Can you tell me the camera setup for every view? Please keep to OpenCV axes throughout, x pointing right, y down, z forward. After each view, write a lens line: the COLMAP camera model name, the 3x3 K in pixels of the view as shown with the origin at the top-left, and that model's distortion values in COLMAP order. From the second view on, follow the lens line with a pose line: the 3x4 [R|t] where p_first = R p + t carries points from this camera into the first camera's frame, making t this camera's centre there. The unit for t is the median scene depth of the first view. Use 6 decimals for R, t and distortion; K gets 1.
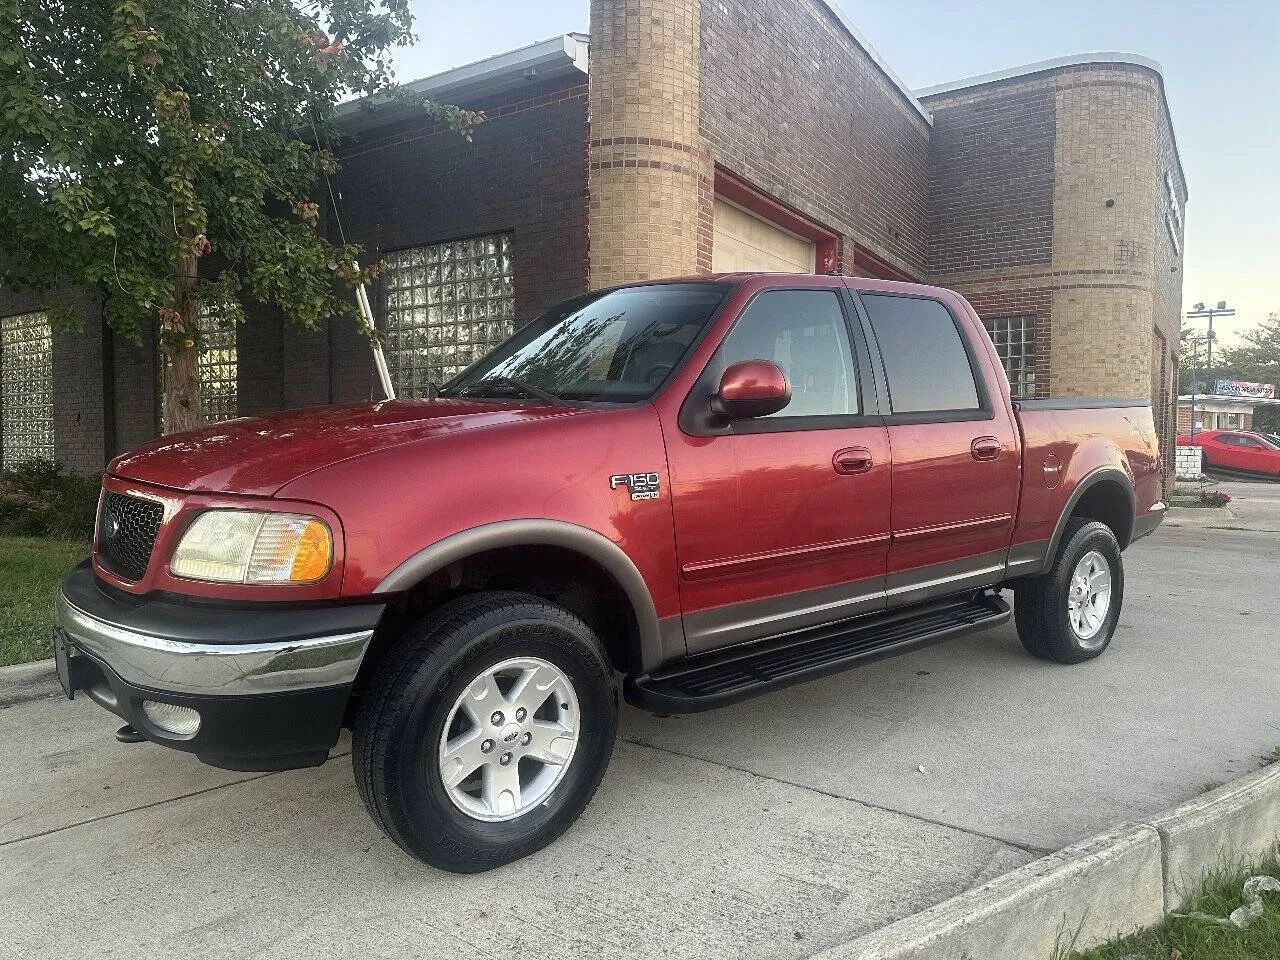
lens RADIAL K [[927.0, 0, 647.7], [0, 927.0, 472.9], [0, 0, 1]] dist [0.055372, -0.058736]
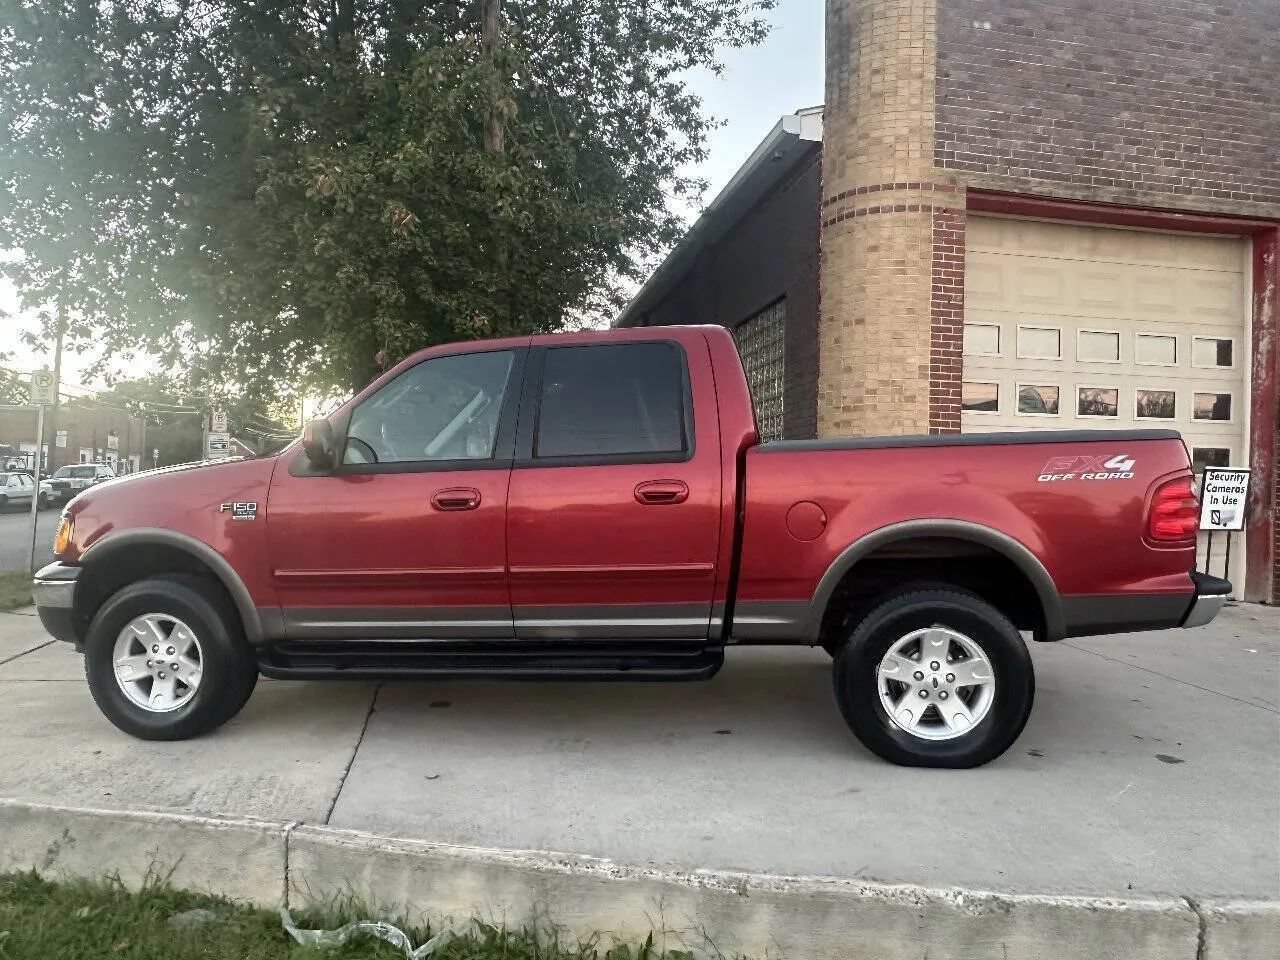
lens RADIAL K [[879.0, 0, 640.9], [0, 879.0, 475.7], [0, 0, 1]] dist [-0.001159, -0.000952]
pose [[0.676422, -0.004548, -0.736501, 1.010362], [-0.034079, 0.998717, -0.037466, -0.006742], [0.735726, 0.050442, 0.675399, 0.371871]]
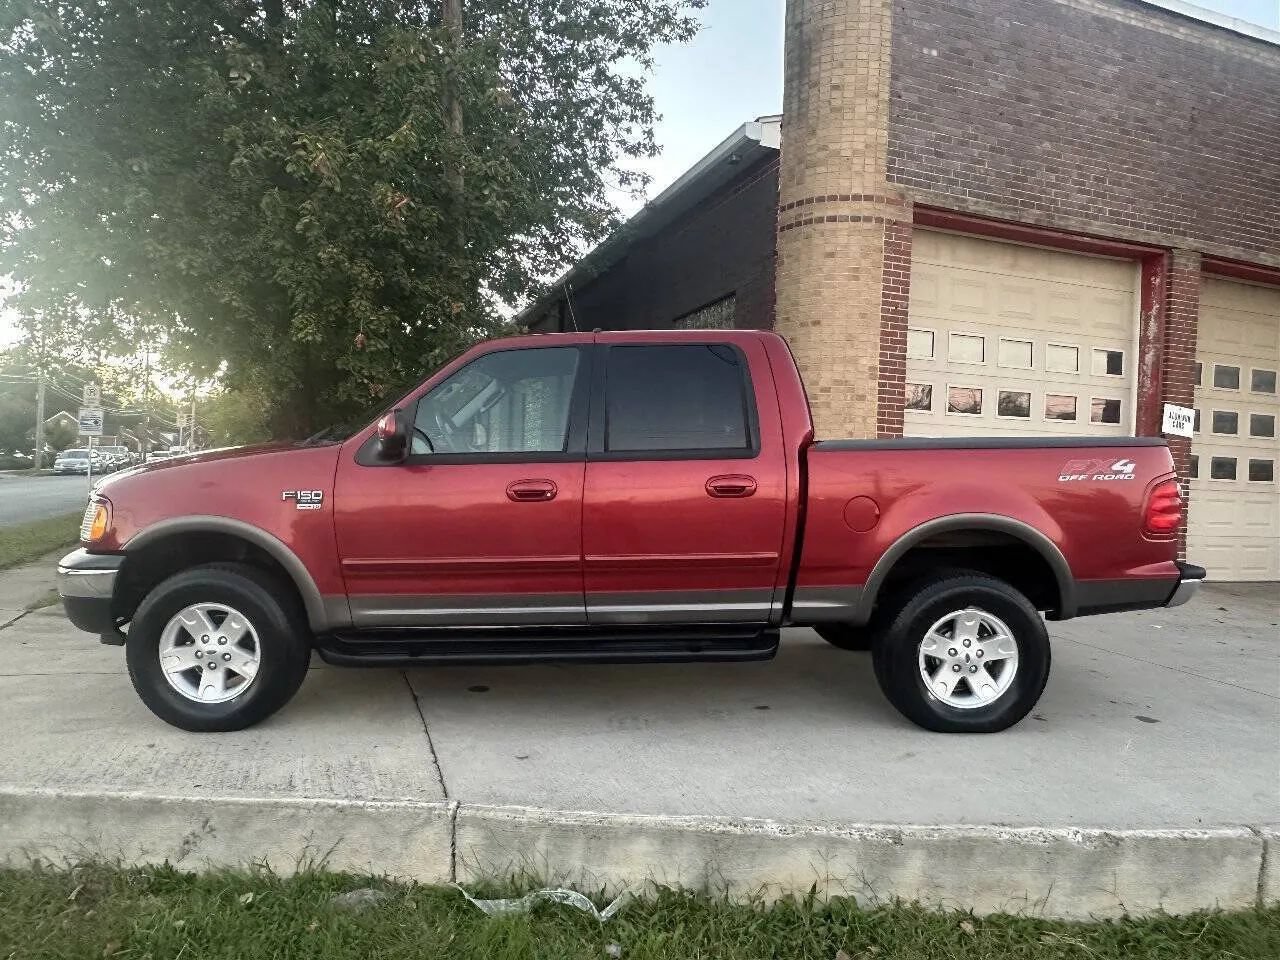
lens RADIAL K [[879.0, 0, 636.4], [0, 879.0, 479.7], [0, 0, 1]] dist [-0.001159, -0.000952]
pose [[0.783899, 0.022522, -0.620480, 0.879358], [-0.044362, 0.998819, -0.019791, -0.007972], [0.619301, 0.043040, 0.783973, 0.171599]]
